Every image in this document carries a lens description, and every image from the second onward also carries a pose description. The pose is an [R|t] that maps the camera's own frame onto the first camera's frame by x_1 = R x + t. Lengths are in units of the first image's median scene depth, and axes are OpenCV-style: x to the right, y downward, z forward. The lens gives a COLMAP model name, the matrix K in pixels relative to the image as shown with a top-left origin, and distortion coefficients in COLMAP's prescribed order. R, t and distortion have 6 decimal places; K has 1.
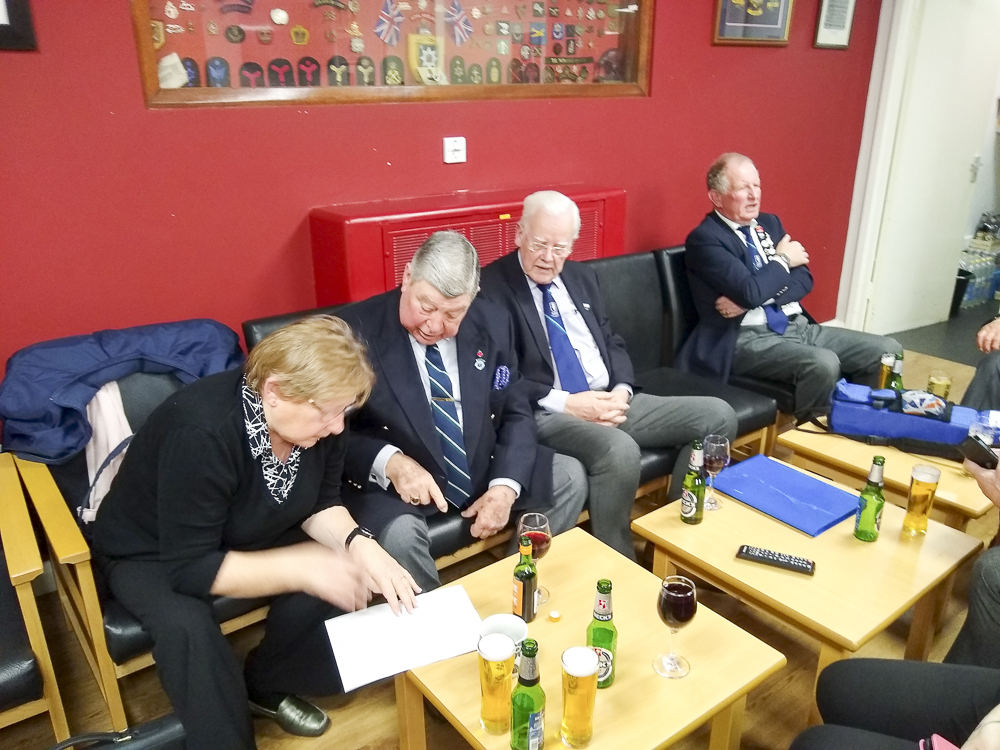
lens RADIAL K [[801.7, 0, 501.7], [0, 801.7, 379.8], [0, 0, 1]] dist [-0.016543, 0.029909]
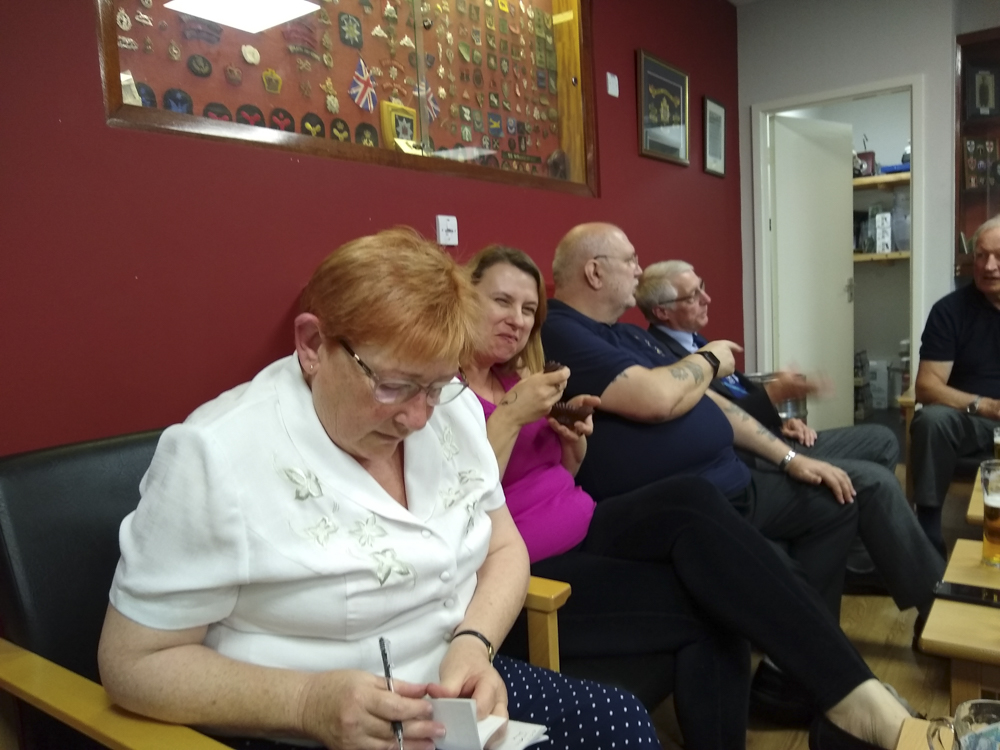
lens RADIAL K [[815.0, 0, 504.8], [0, 815.0, 374.0], [0, 0, 1]] dist [-0.046662, 0.073371]
pose [[0.947606, -0.077626, 0.309866, -0.274030], [0.159591, 0.955337, -0.248721, 0.073347], [-0.276719, 0.285142, 0.917671, 0.254968]]
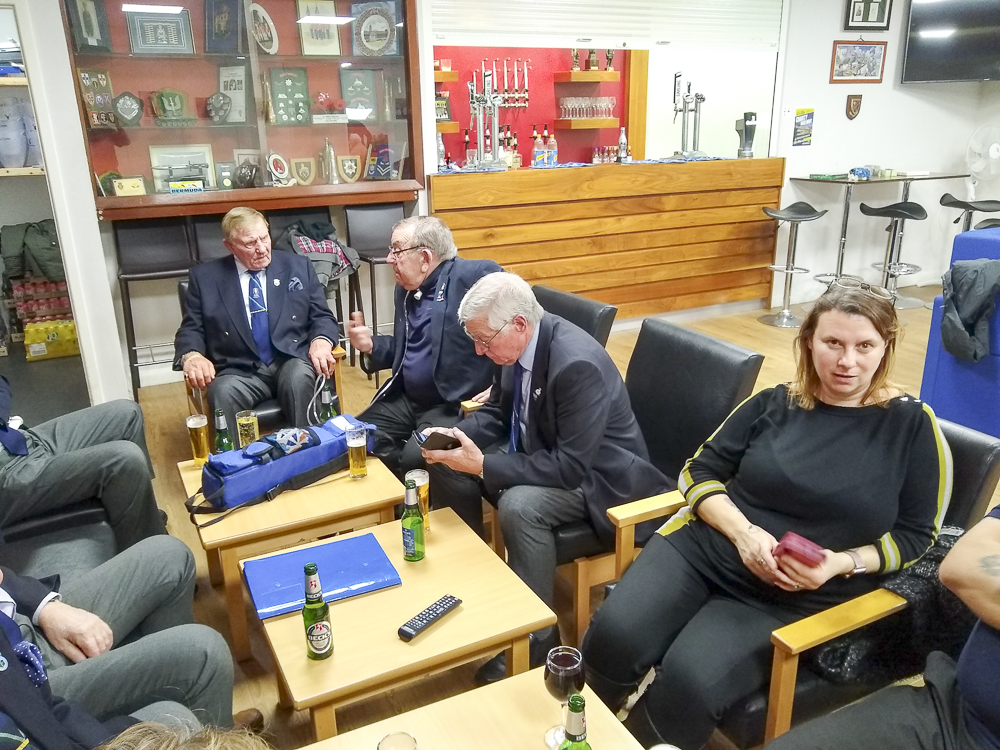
lens RADIAL K [[815.0, 0, 504.8], [0, 815.0, 374.0], [0, 0, 1]] dist [-0.046662, 0.073371]
pose [[0.189632, -0.310454, 0.931482, -0.301204], [0.361000, 0.904291, 0.227899, -0.151298], [-0.913082, 0.293048, 0.283557, 0.348729]]
